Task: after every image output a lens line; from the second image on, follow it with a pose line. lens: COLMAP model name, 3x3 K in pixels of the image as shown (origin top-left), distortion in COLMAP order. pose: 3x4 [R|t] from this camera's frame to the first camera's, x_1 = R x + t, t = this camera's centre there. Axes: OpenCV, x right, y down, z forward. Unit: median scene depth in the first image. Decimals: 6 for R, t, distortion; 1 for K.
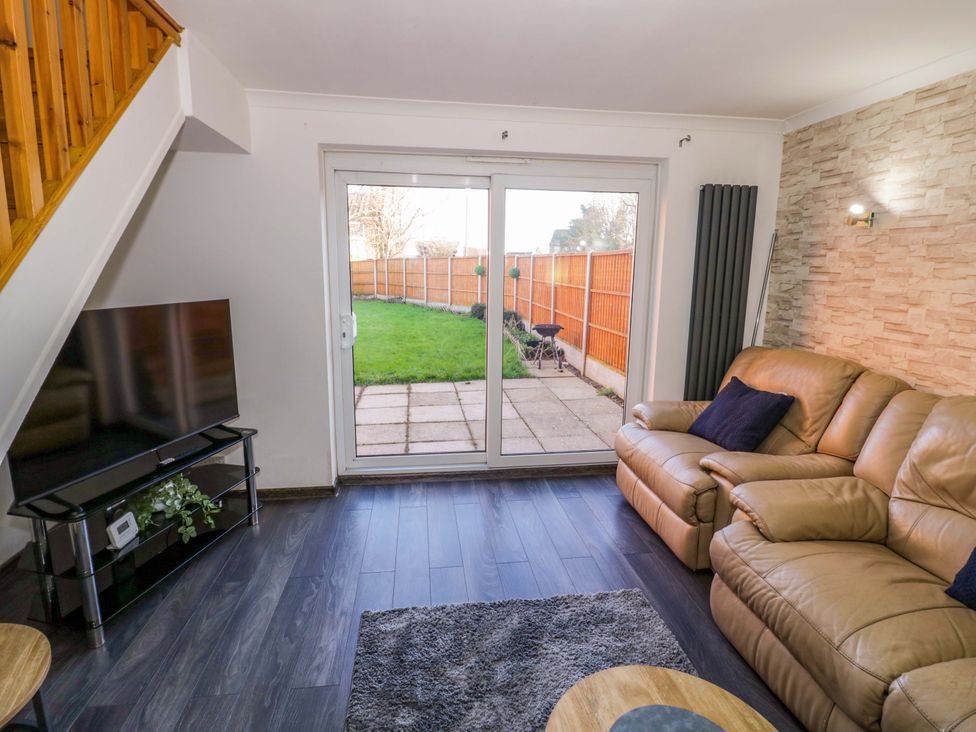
lens RADIAL K [[507.2, 0, 487.4], [0, 507.2, 356.1], [0, 0, 1]] dist [0.002062, -0.014524]
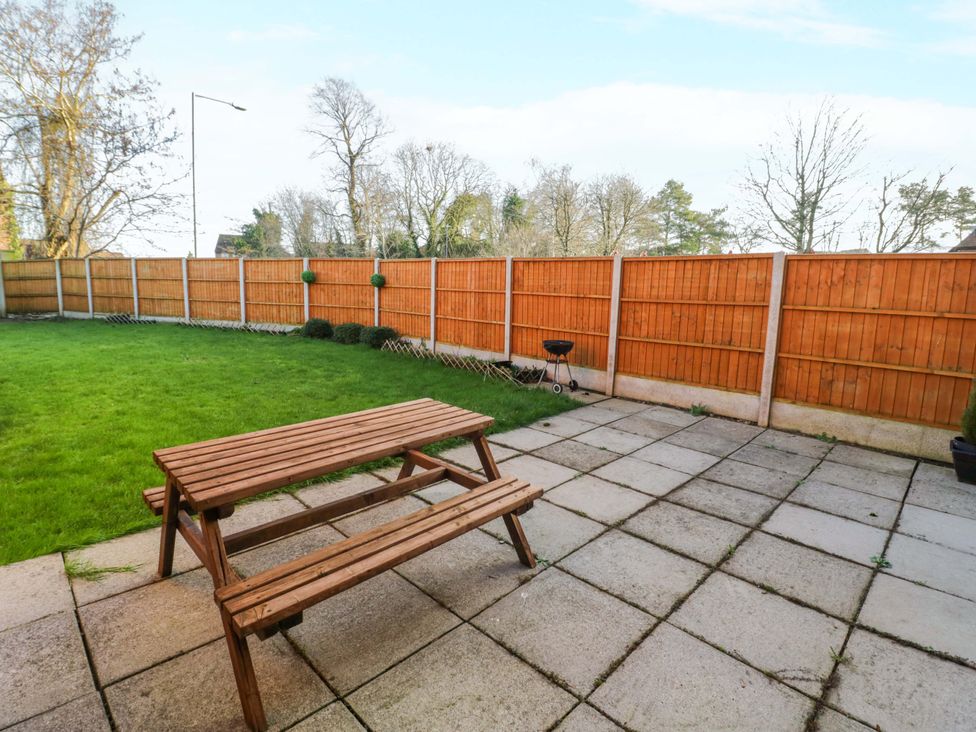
lens RADIAL K [[507.2, 0, 487.4], [0, 507.2, 356.1], [0, 0, 1]] dist [0.002062, -0.014524]
pose [[0.794782, -0.074468, 0.602309, -1.379935], [0.088531, 0.996053, 0.006327, -0.149889], [-0.600403, 0.048295, 0.798238, 1.142533]]
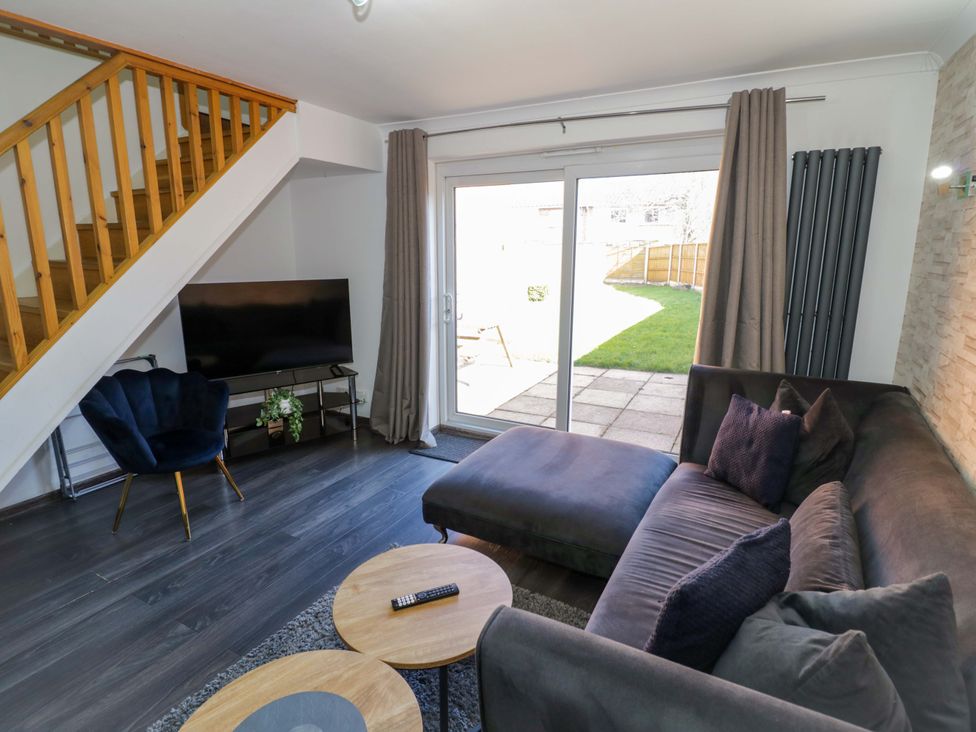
lens RADIAL K [[507.2, 0, 487.4], [0, 507.2, 356.1], [0, 0, 1]] dist [0.002062, -0.014524]
pose [[0.809082, 0.111221, -0.577076, 0.591298], [-0.095390, 0.993761, 0.057790, -0.015353], [0.579903, 0.008290, 0.814643, 0.060911]]
